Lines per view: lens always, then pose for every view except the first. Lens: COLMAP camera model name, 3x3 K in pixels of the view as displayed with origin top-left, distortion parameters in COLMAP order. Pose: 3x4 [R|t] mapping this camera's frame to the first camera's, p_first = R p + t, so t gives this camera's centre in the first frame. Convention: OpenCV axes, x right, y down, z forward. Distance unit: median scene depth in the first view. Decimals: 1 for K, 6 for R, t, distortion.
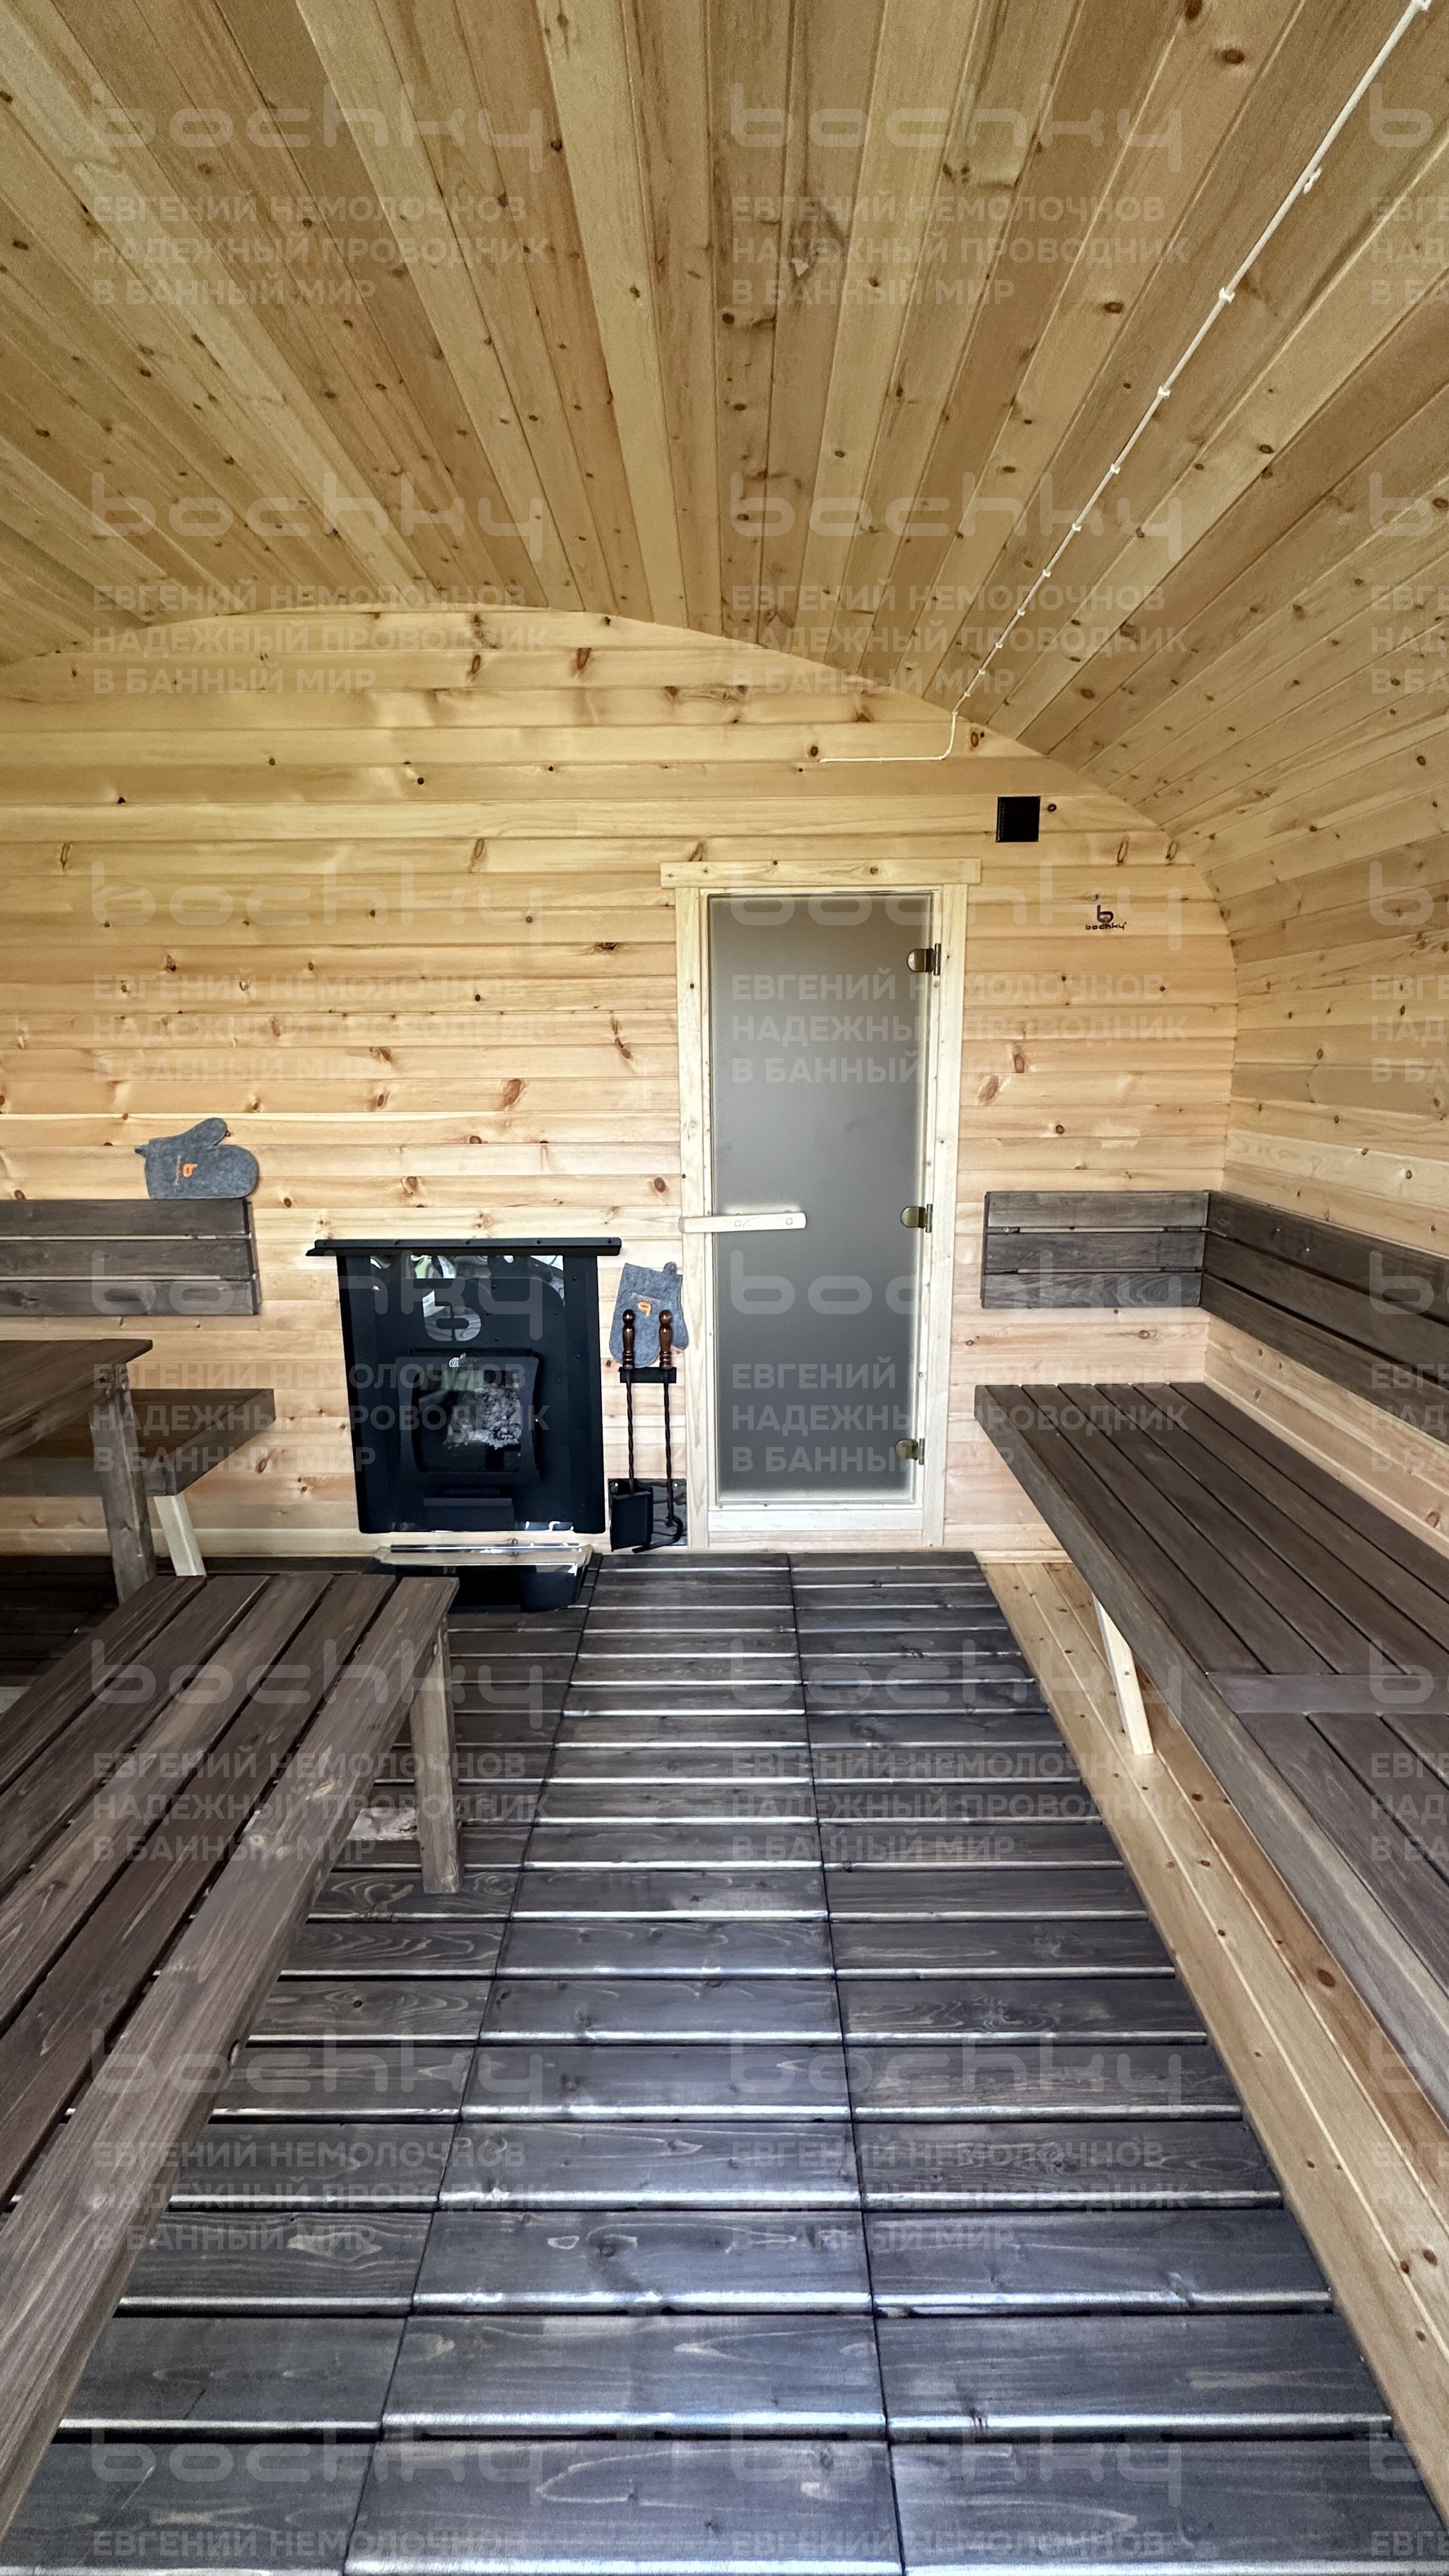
lens RADIAL K [[1097.9, 0, 724.5], [0, 1097.9, 1288.0], [0, 0, 1]] dist [0.000058, -0.000001]
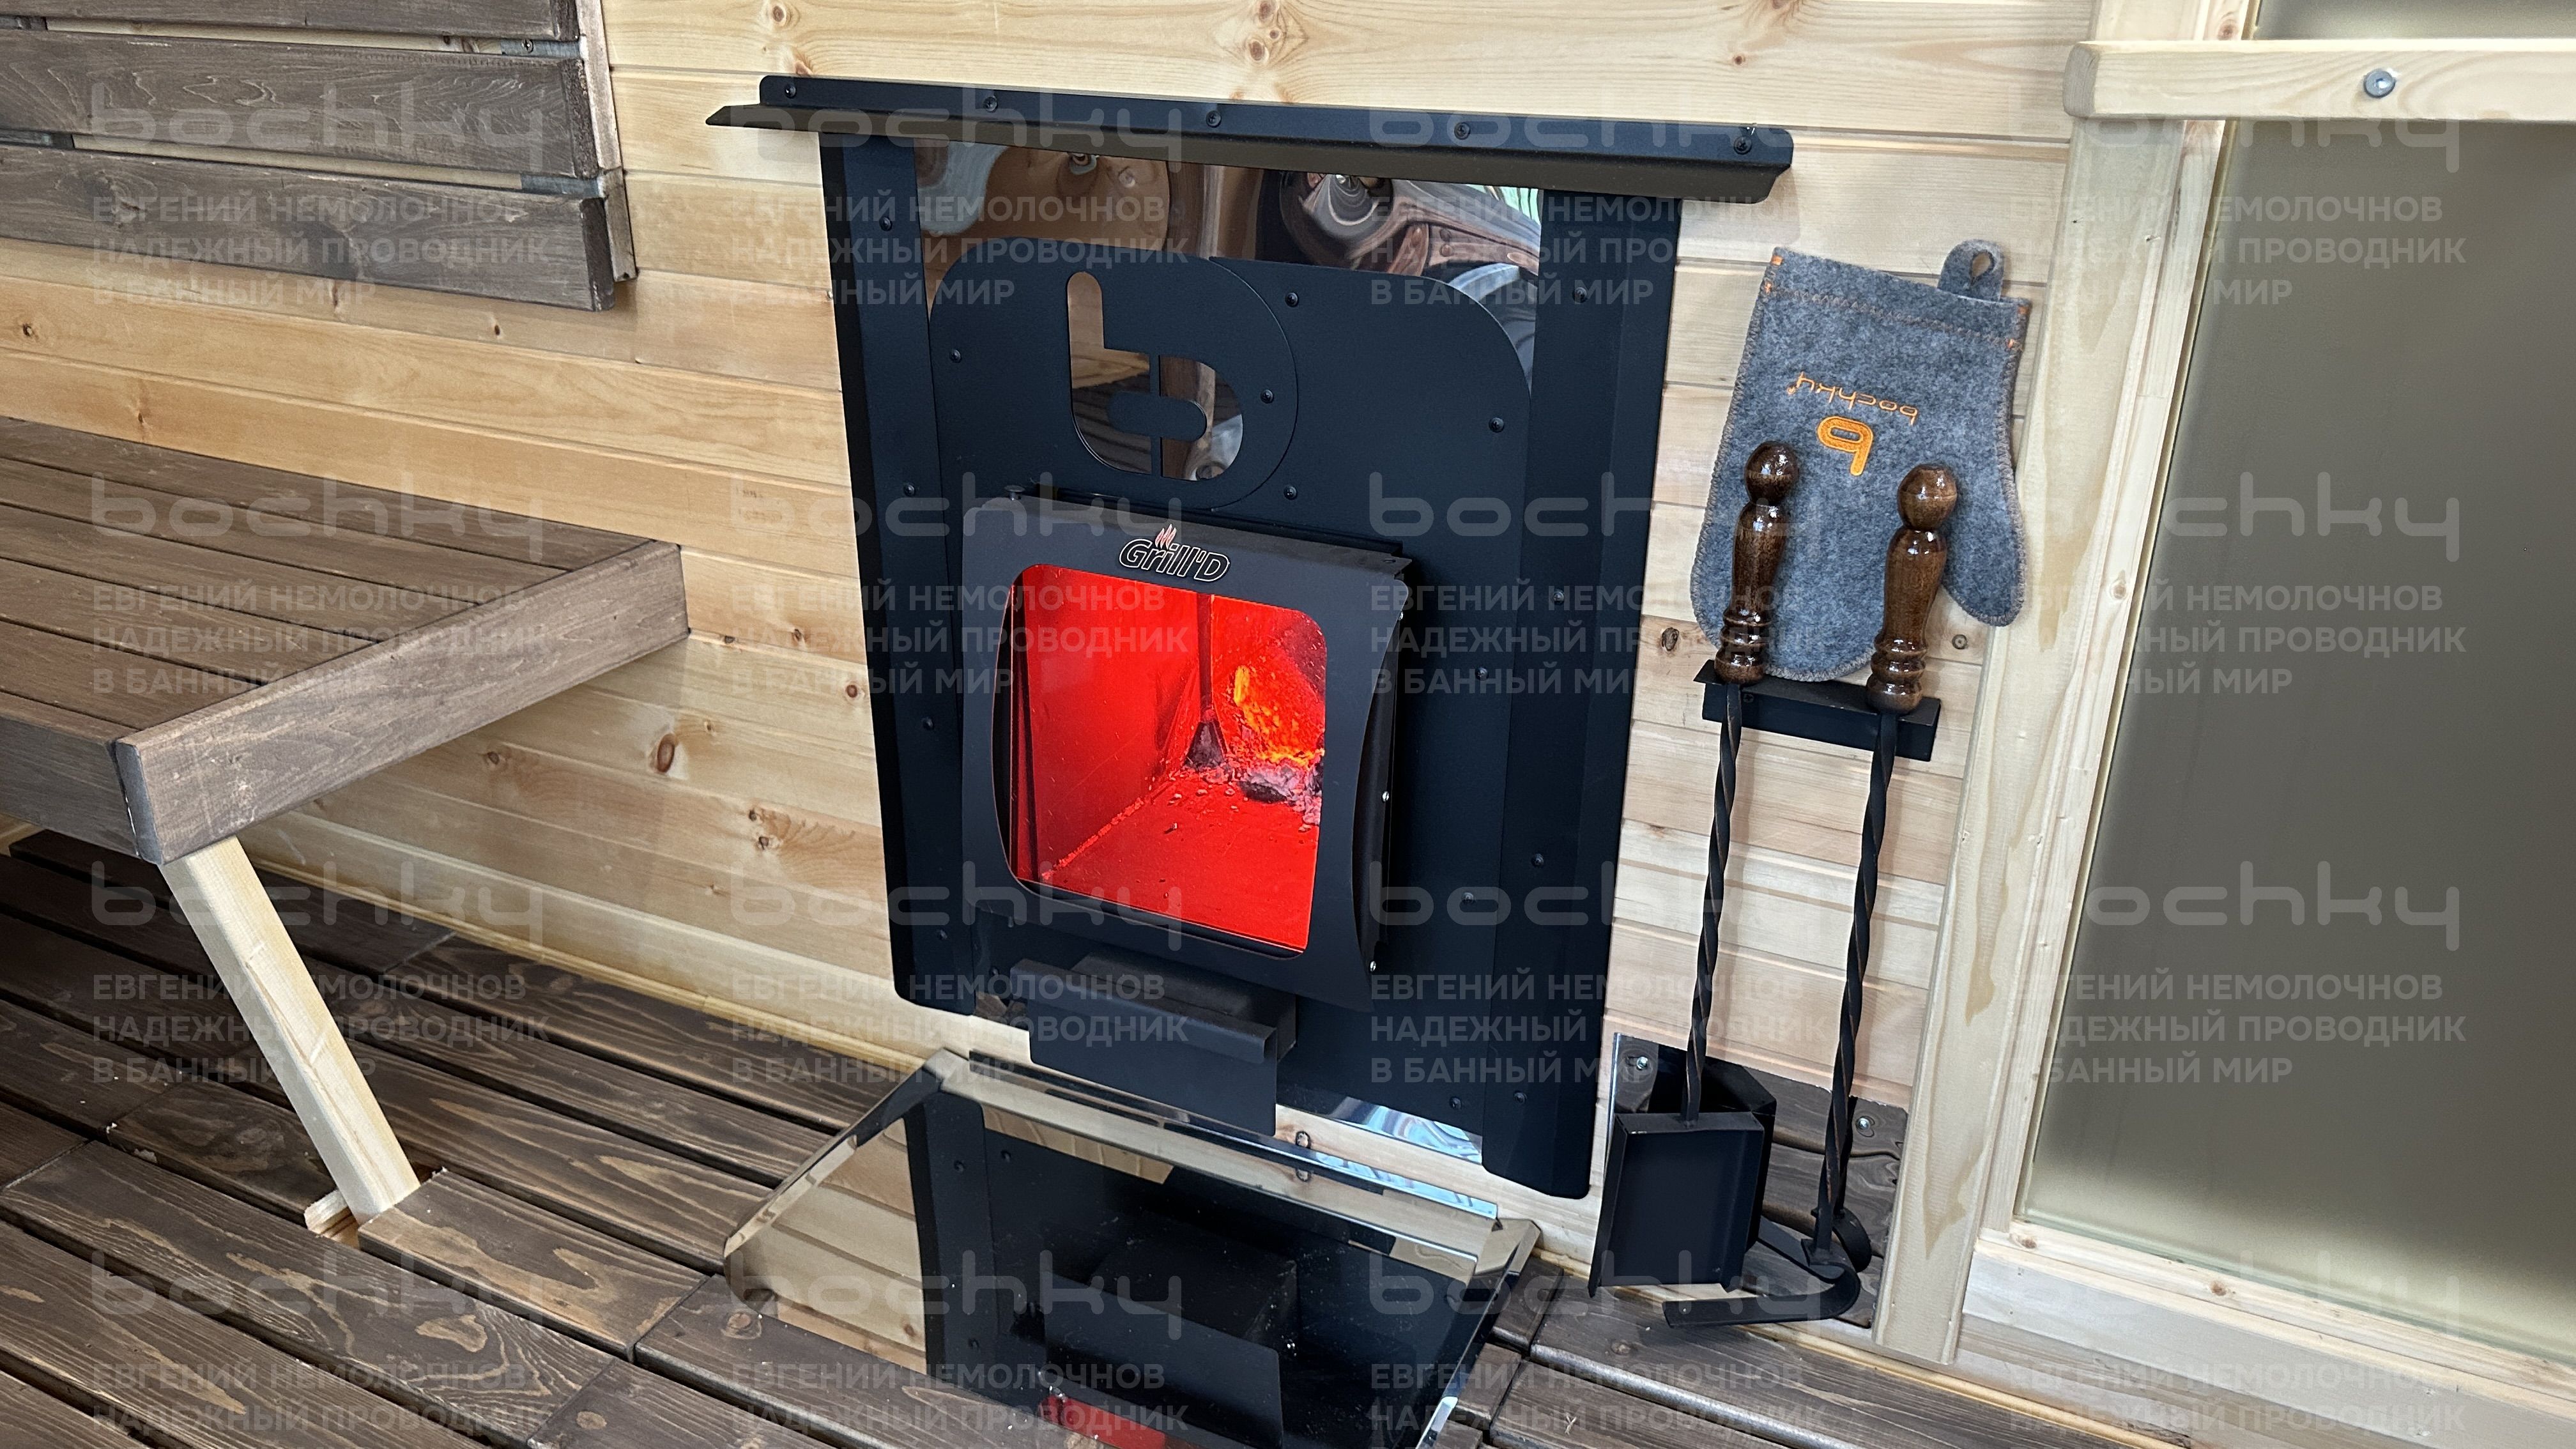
lens RADIAL K [[1813.1, 0, 1288.0], [0, 1813.1, 724.5], [0, 0, 1]] dist [0.074052, -0.000169]
pose [[0.904138, 0.182418, -0.386339, -0.017229], [-0.091454, 0.965941, 0.242063, -0.007396], [0.417338, -0.183526, 0.890027, 0.570620]]
